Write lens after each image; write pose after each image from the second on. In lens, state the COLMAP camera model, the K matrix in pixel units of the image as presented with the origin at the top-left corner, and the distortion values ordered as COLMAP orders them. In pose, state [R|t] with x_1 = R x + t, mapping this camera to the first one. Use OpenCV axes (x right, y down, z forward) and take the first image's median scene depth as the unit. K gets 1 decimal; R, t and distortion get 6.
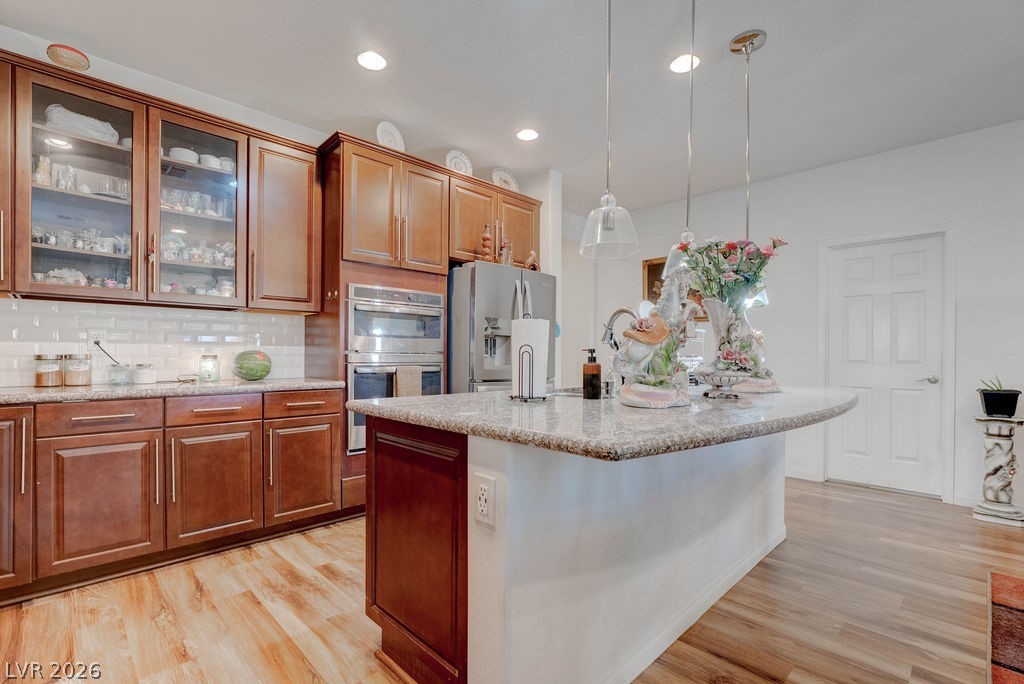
lens RADIAL K [[469.5, 0, 506.6], [0, 469.5, 357.6], [0, 0, 1]] dist [-0.003376, 0.000519]
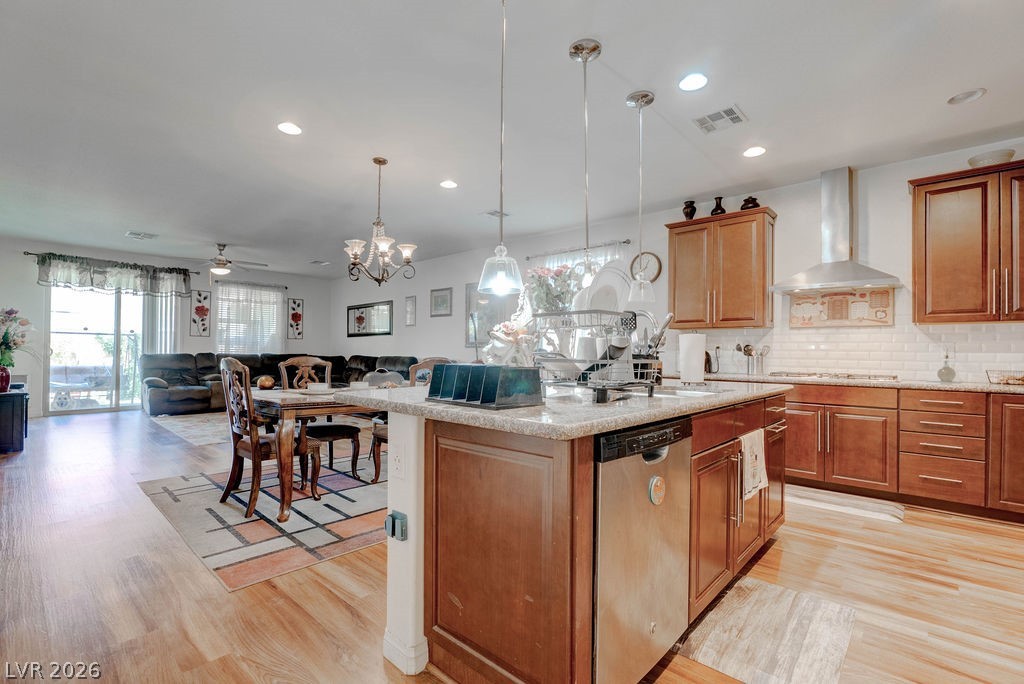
lens RADIAL K [[464.4, 0, 506.8], [0, 464.4, 348.8], [0, 0, 1]] dist [-0.025569, 0.011203]
pose [[-0.998632, -0.018318, -0.048966, 0.563449], [-0.018234, 0.999831, -0.002168, -0.011884], [0.048998, -0.001272, -0.998798, 1.904738]]
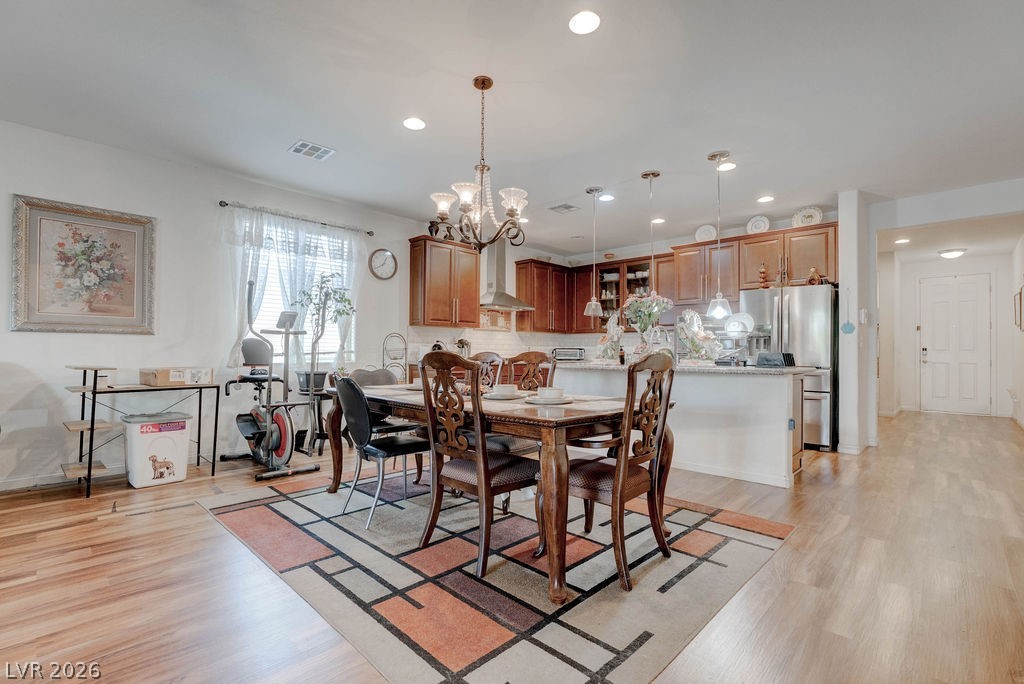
lens RADIAL K [[464.4, 0, 506.8], [0, 464.4, 348.8], [0, 0, 1]] dist [-0.025569, 0.011203]
pose [[0.026189, -0.012573, -0.999578, 2.186964], [-0.011995, 0.999845, -0.012891, 0.032376], [0.999585, 0.012328, 0.026034, 0.234295]]
